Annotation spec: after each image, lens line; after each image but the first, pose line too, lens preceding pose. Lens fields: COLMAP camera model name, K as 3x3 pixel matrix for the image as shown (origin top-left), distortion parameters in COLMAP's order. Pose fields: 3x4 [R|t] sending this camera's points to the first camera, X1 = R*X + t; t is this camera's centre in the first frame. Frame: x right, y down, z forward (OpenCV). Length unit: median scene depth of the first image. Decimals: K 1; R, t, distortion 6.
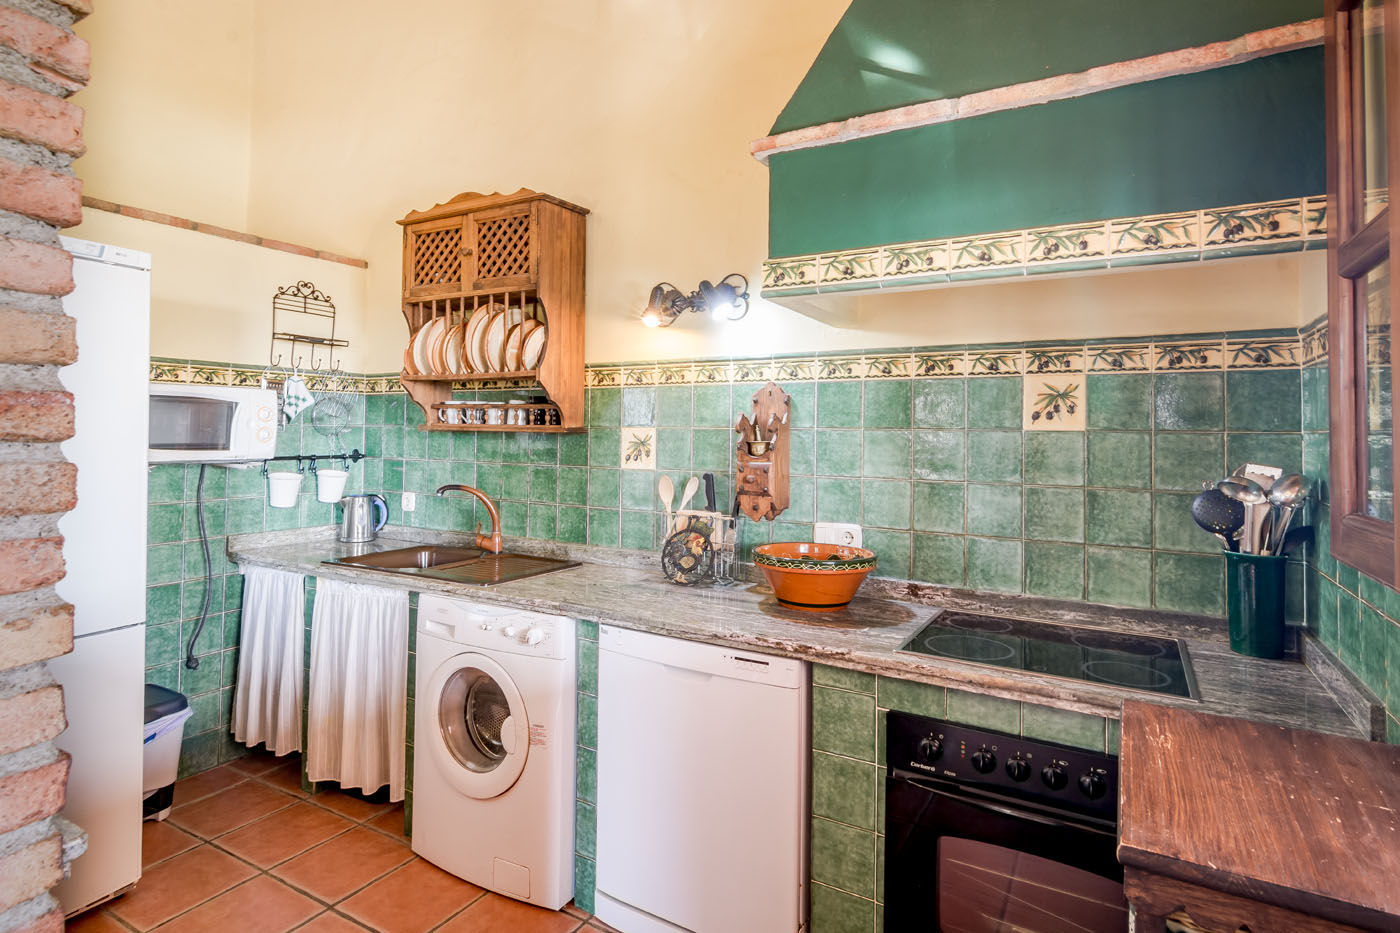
lens RADIAL K [[732.6, 0, 691.8], [0, 732.6, 410.8], [0, 0, 1]] dist [-0.002390, -0.000202]
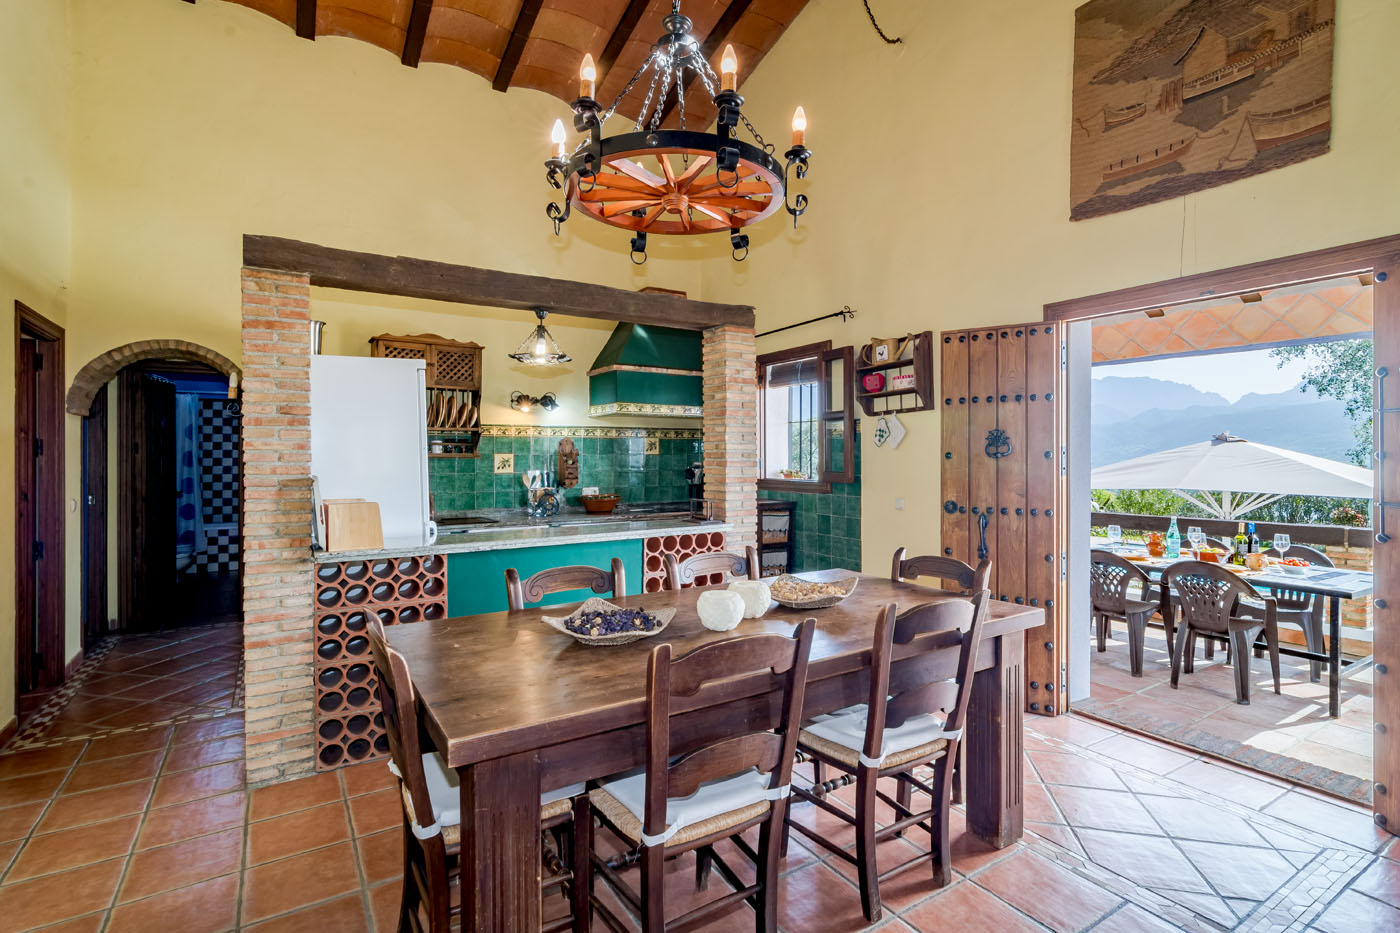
lens RADIAL K [[677.9, 0, 698.8], [0, 677.9, 460.1], [0, 0, 1]] dist [-0.000366, -0.000071]
pose [[0.461978, -0.019767, 0.886671, -1.710215], [-0.021917, 0.999192, 0.033695, -0.043930], [-0.886620, -0.034999, 0.461172, -0.508960]]
